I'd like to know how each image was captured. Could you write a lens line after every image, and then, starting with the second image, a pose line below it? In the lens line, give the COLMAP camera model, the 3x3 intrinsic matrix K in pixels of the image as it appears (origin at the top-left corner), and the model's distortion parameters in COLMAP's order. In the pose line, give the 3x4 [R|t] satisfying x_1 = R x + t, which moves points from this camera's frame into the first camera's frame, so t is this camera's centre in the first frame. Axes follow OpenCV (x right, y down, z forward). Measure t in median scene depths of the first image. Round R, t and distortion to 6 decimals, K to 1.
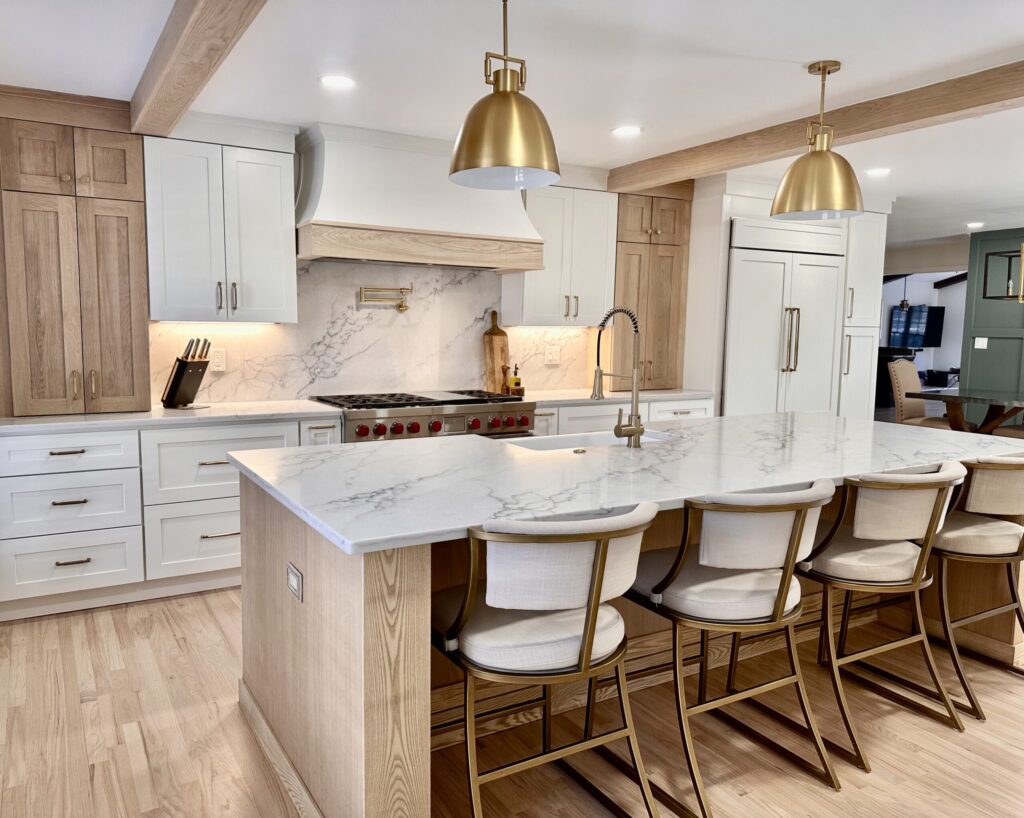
lens RADIAL K [[764.5, 0, 490.7], [0, 764.5, 408.7], [0, 0, 1]] dist [0.142304, 0.000239]
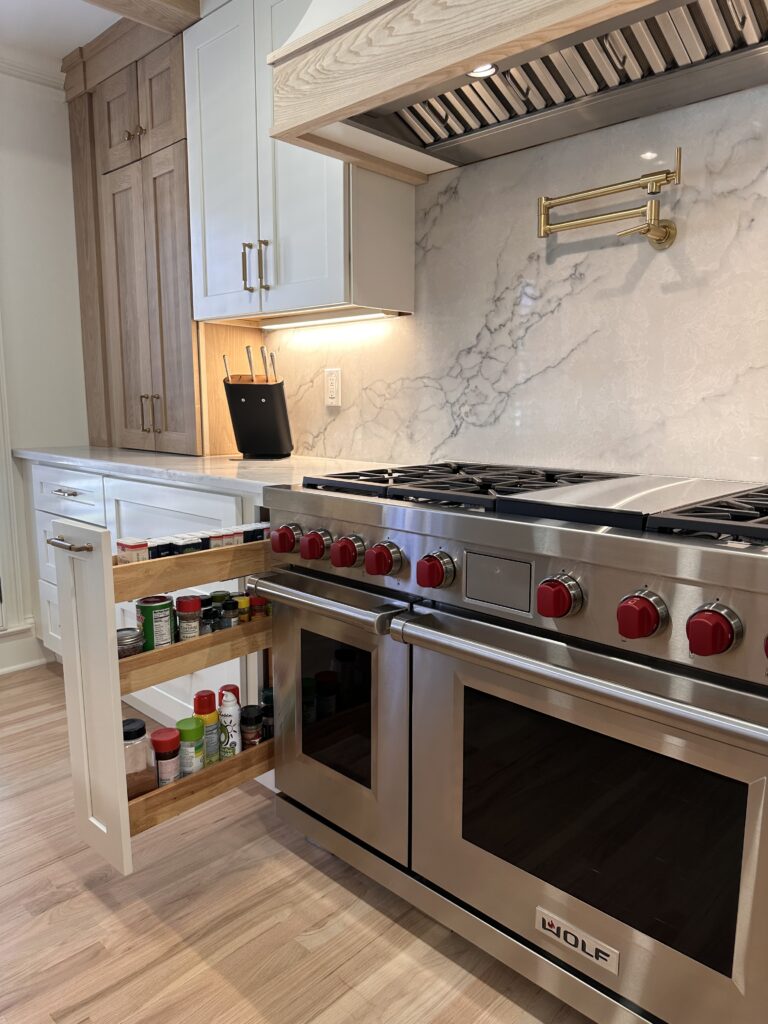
lens RADIAL K [[724.1, 0, 379.4], [0, 724.1, 514.0], [0, 0, 1]] dist [0.129523, -0.215114]
pose [[0.260036, 0.137489, -0.955760, 0.195890], [-0.102636, 0.988139, 0.114222, -0.031138], [0.960129, 0.068394, 0.271063, 0.820671]]
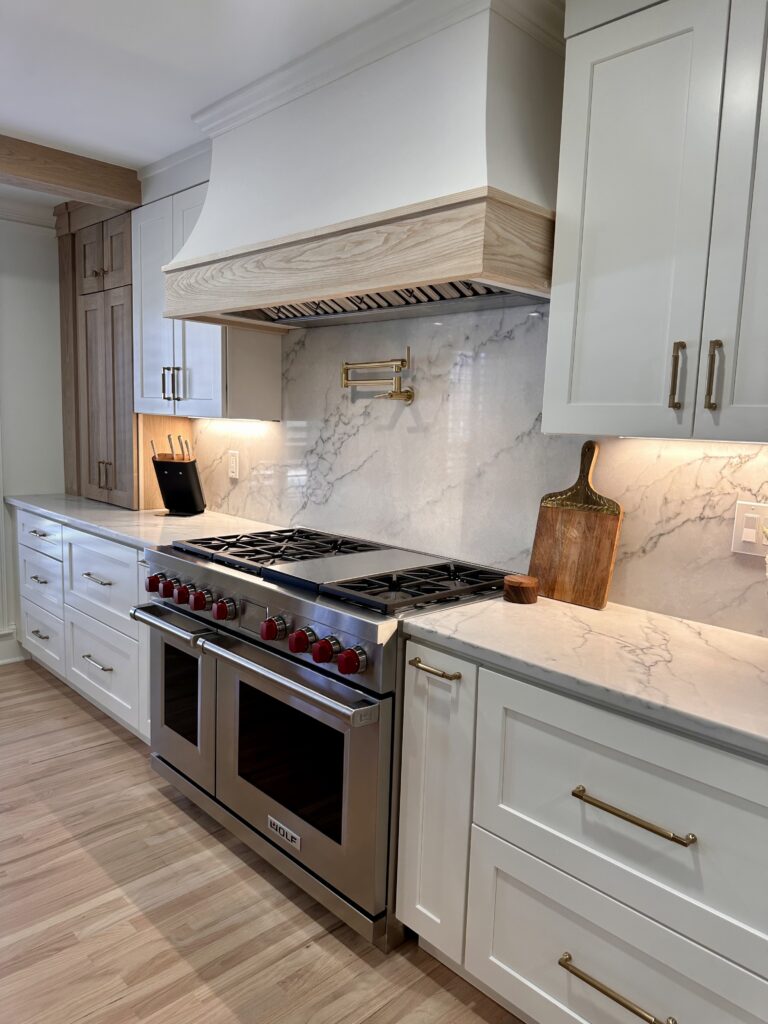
lens RADIAL K [[721.2, 0, 384.0], [0, 721.2, 512.0], [0, 0, 1]] dist [0.134386, -0.235177]
pose [[0.230761, 0.124529, -0.965009, 0.401219], [-0.135607, 0.986213, 0.094838, -0.099502], [0.963515, 0.108977, 0.244466, 0.897049]]
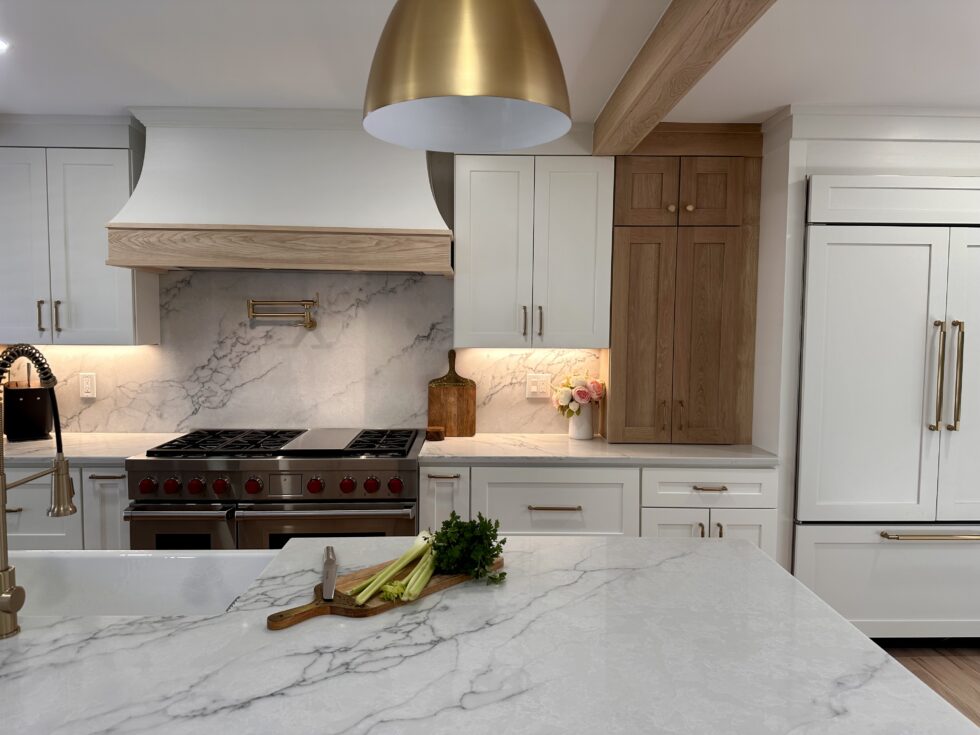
lens RADIAL K [[690.3, 0, 492.4], [0, 690.3, 368.7], [0, 0, 1]] dist [0.134386, -0.235177]
pose [[0.877844, 0.030619, -0.477967, 0.414973], [-0.050570, 0.998302, -0.028925, -0.075823], [0.476270, 0.049563, 0.877901, 0.468843]]
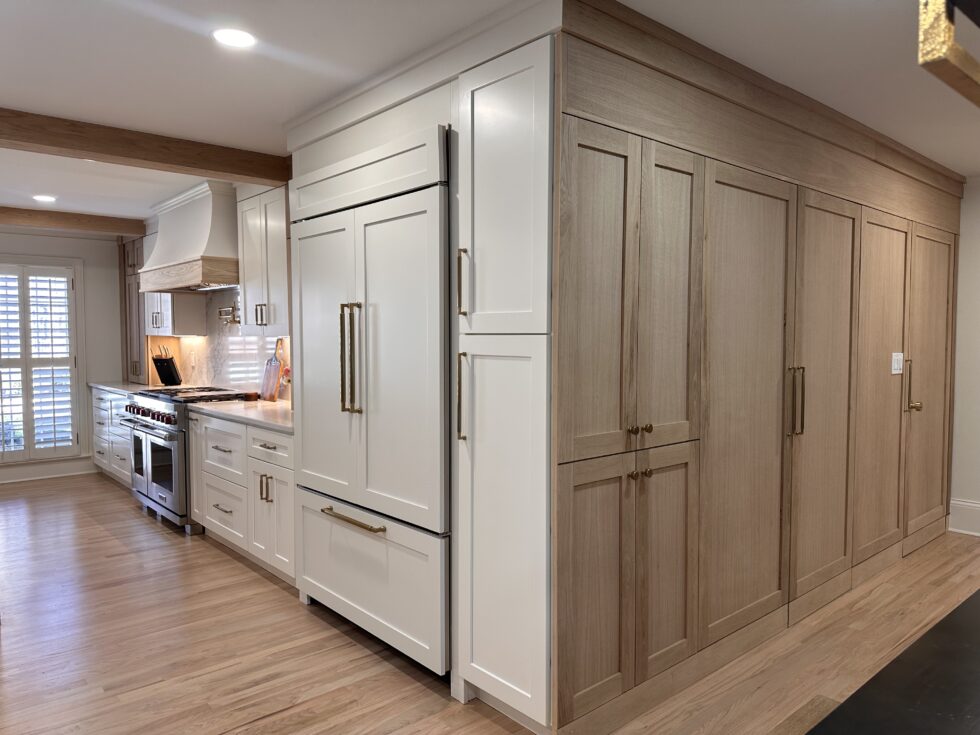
lens RADIAL K [[690.3, 0, 492.4], [0, 690.3, 368.7], [0, 0, 1]] dist [0.134386, -0.235177]
pose [[0.184962, 0.035256, -0.982113, 1.112710], [-0.102700, 0.994578, 0.016362, -0.121275], [0.977365, 0.097837, 0.187580, 1.236856]]
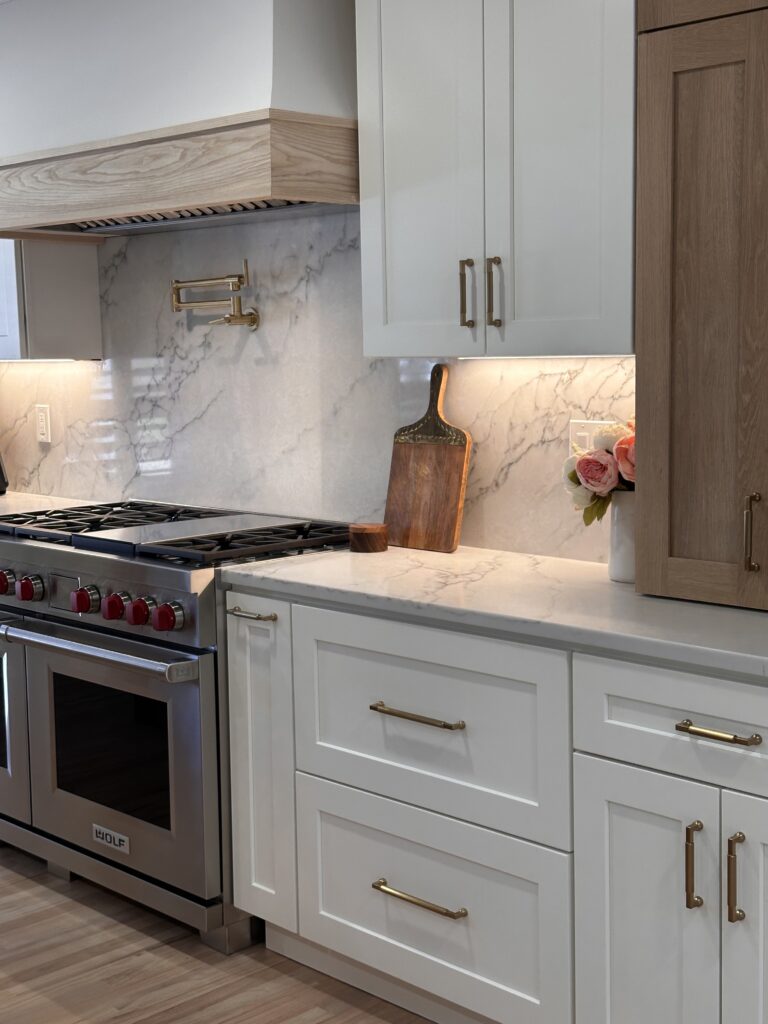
lens RADIAL K [[1448.4, 0, 380.7], [0, 1448.4, 502.3], [0, 0, 1]] dist [0.178699, -0.372369]
pose [[0.234236, 0.091534, -0.967861, 0.731261], [-0.083151, 0.993796, 0.073863, -0.098608], [0.968617, 0.063177, 0.240394, 0.910073]]
